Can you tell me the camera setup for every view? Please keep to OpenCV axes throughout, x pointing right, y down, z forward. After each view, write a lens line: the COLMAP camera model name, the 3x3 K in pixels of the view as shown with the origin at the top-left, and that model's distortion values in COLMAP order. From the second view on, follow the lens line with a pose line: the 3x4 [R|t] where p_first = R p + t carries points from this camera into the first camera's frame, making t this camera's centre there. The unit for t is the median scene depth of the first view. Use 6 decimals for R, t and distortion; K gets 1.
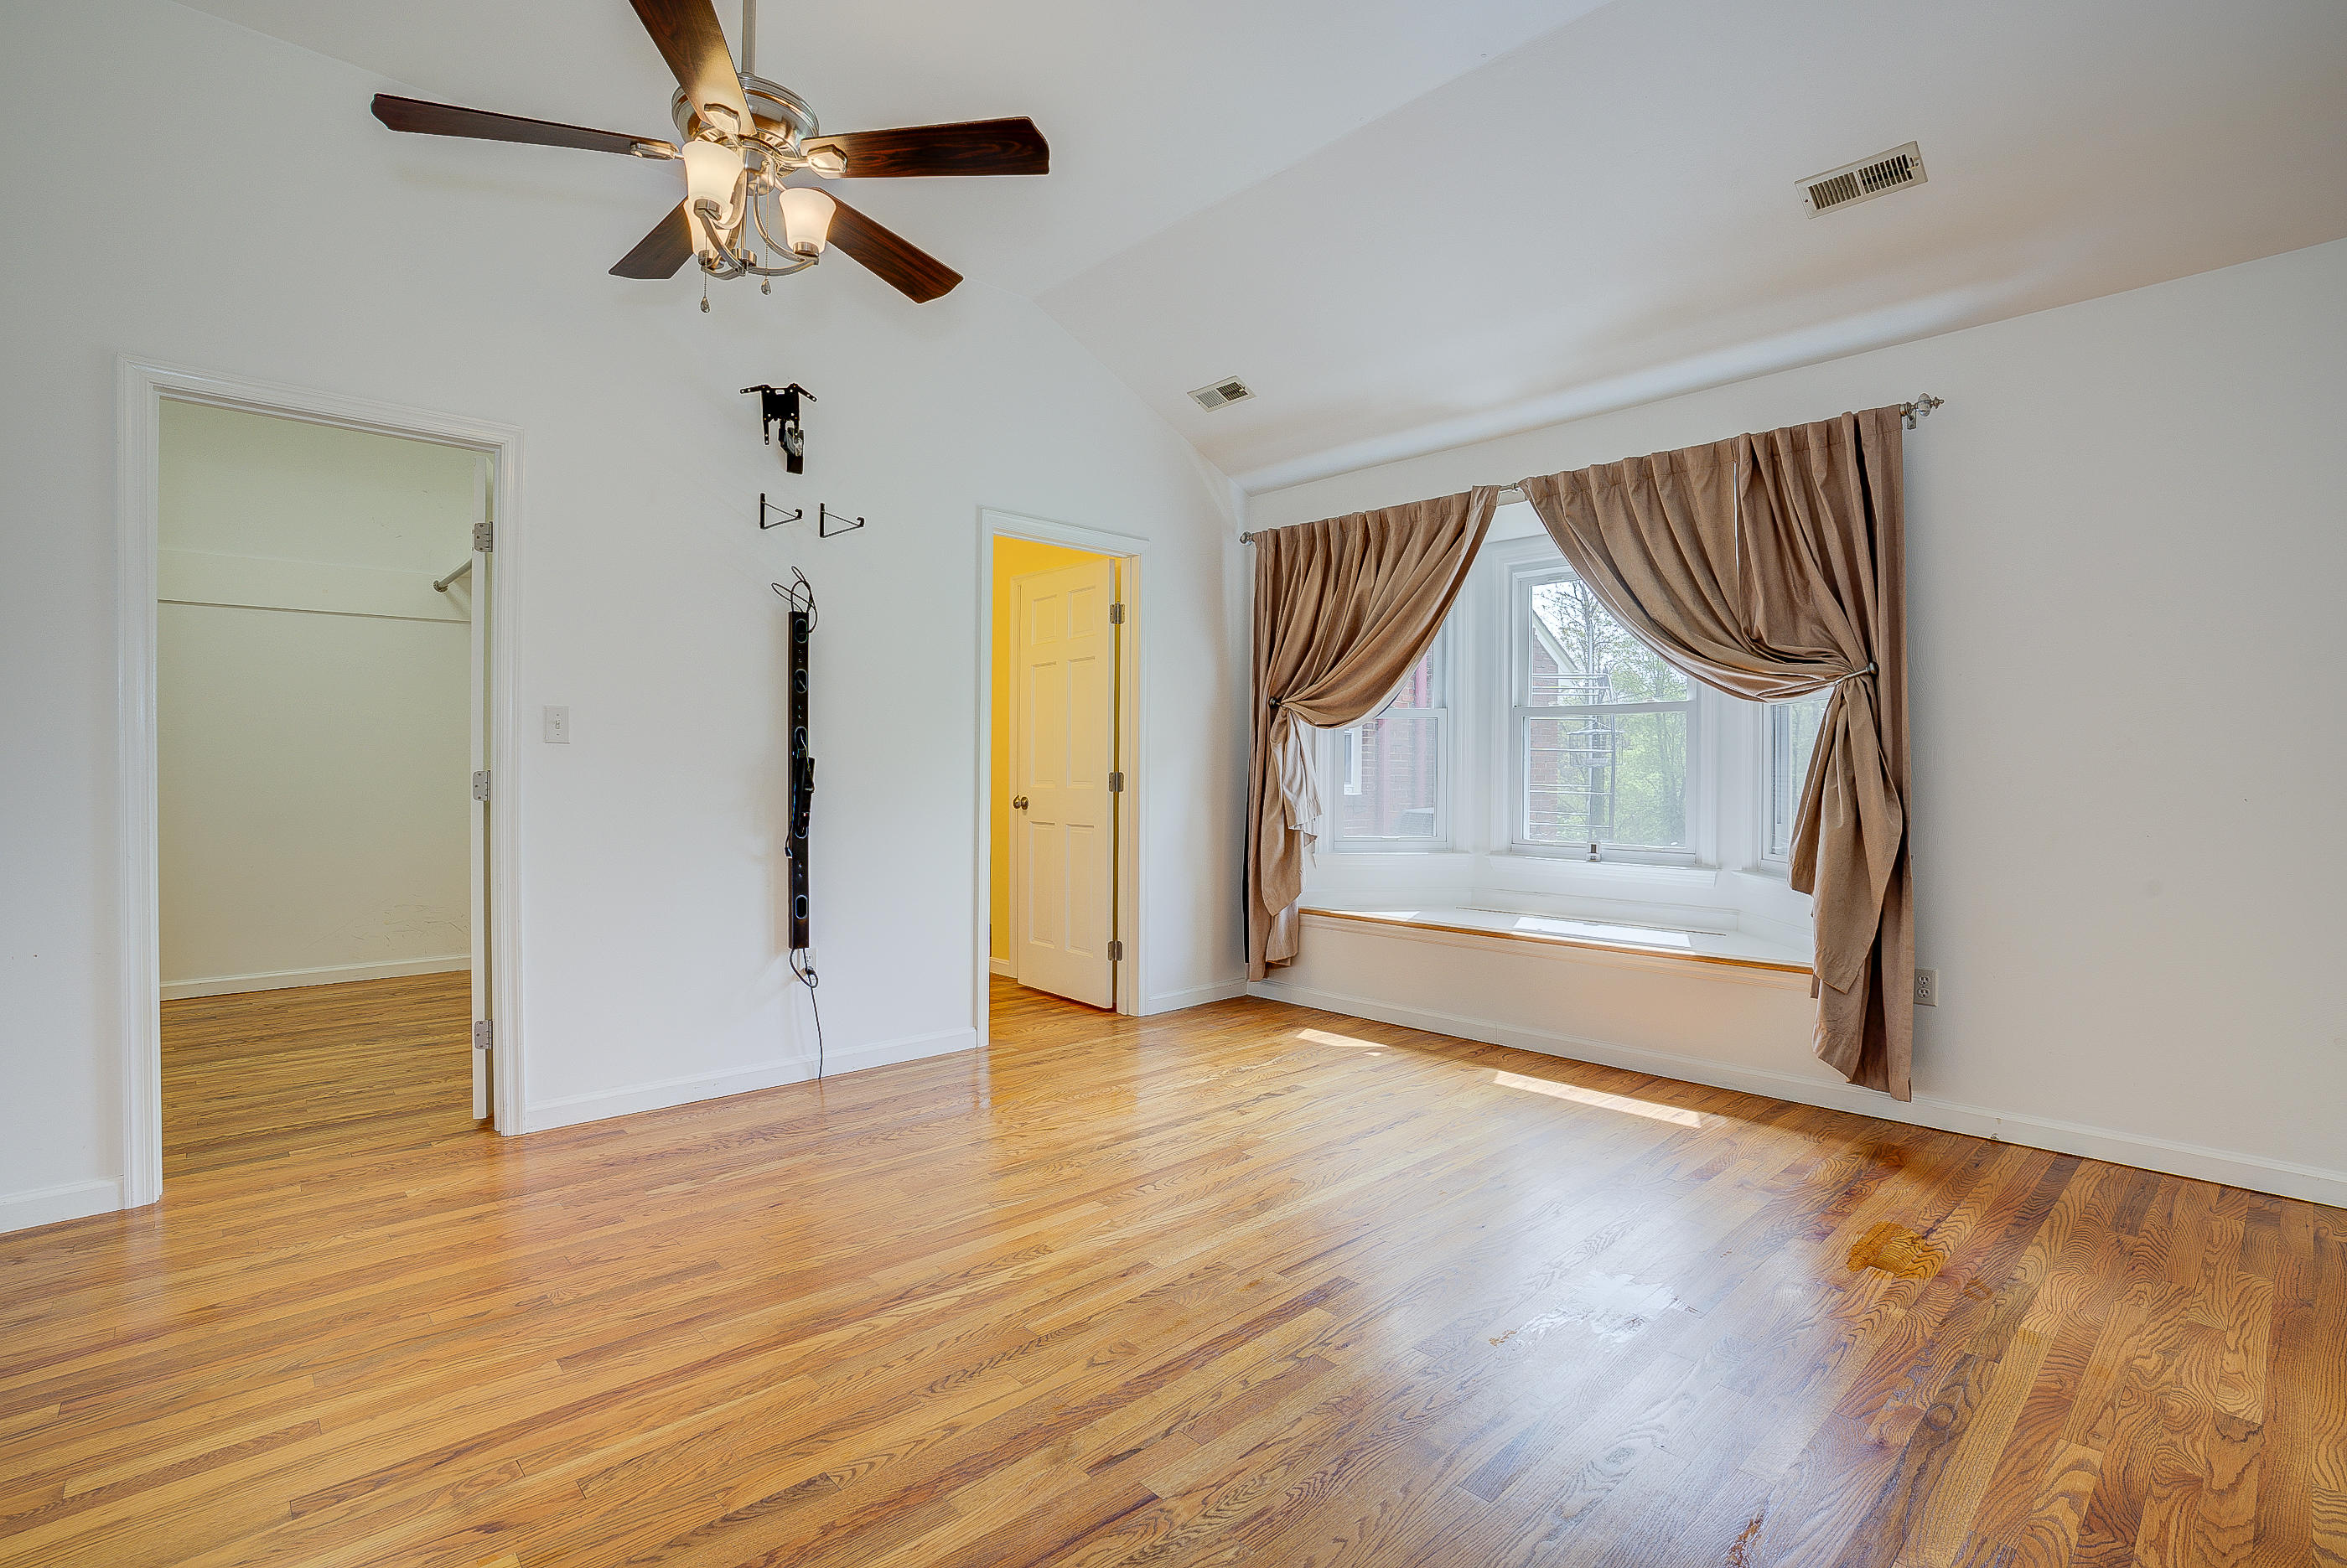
lens RADIAL K [[1081.5, 0, 1208.4], [0, 1081.5, 772.8], [0, 0, 1]] dist [-0.064848, 0.020094]
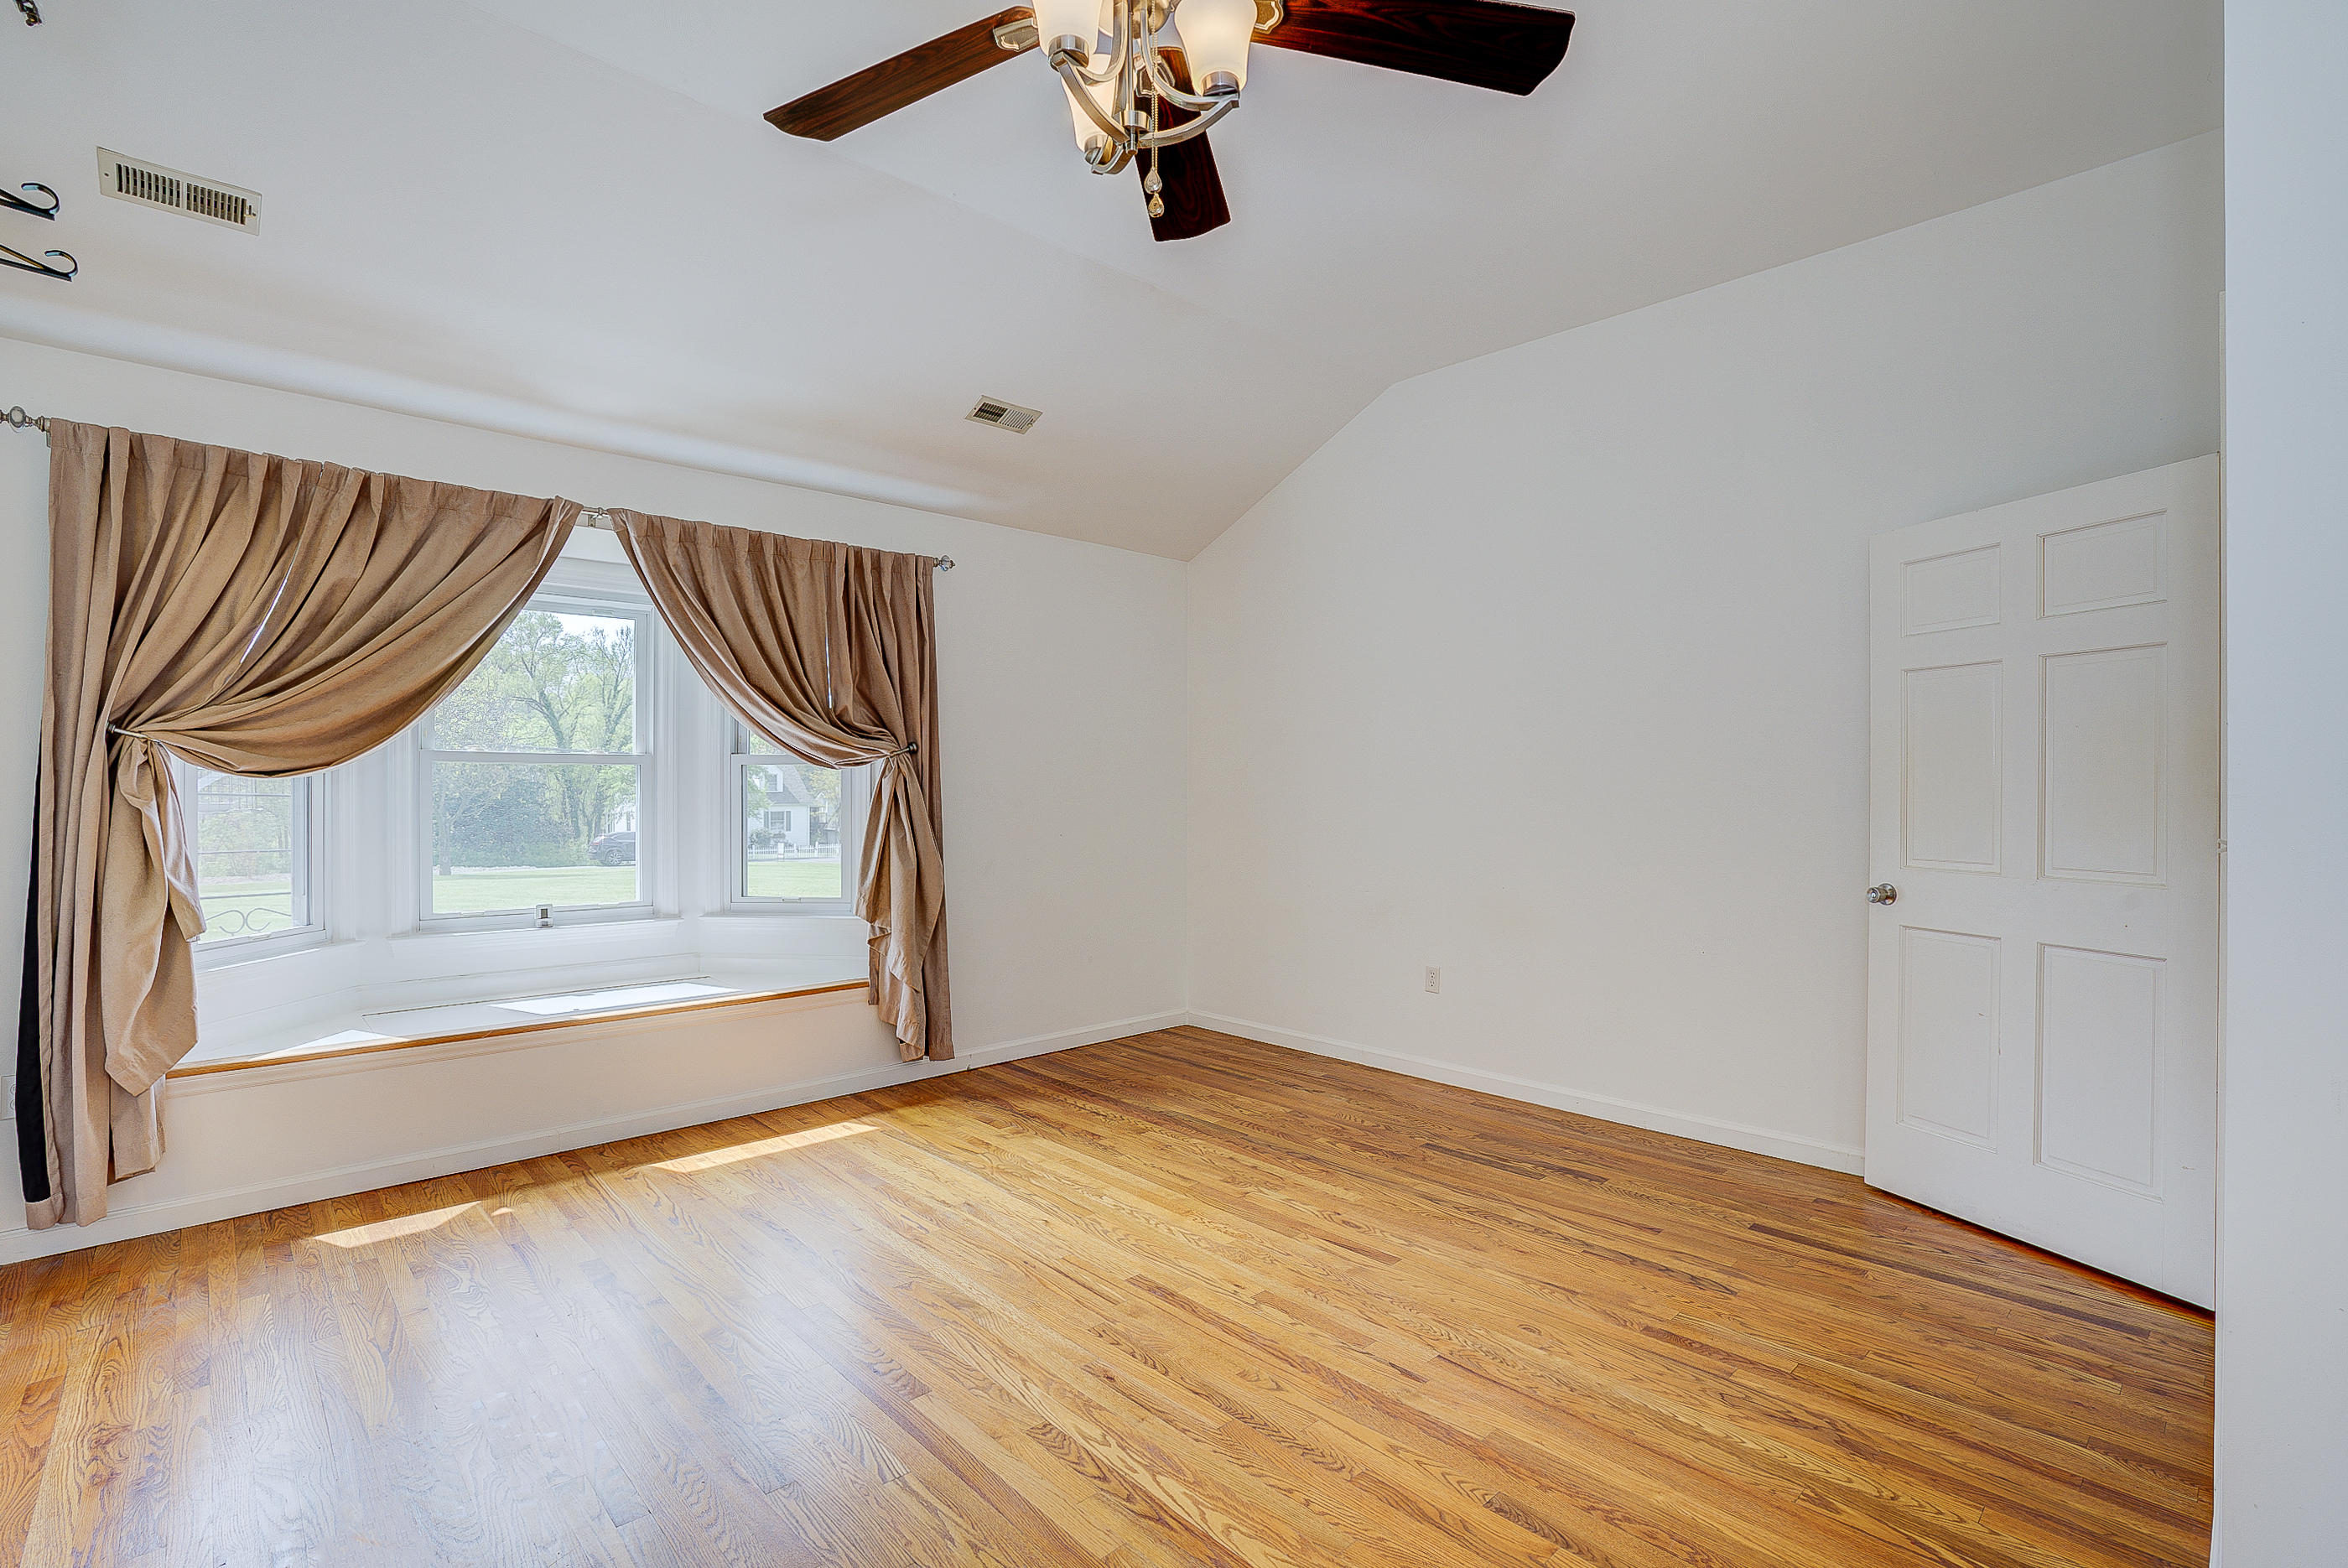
lens RADIAL K [[1082.0, 0, 1173.2], [0, 1082.0, 804.3], [0, 0, 1]] dist [-0.064848, 0.020094]
pose [[0.011365, -0.018289, 0.999768, -0.686377], [-0.002020, 0.999830, 0.018313, -0.050239], [-0.999933, -0.002228, 0.011327, 0.609570]]
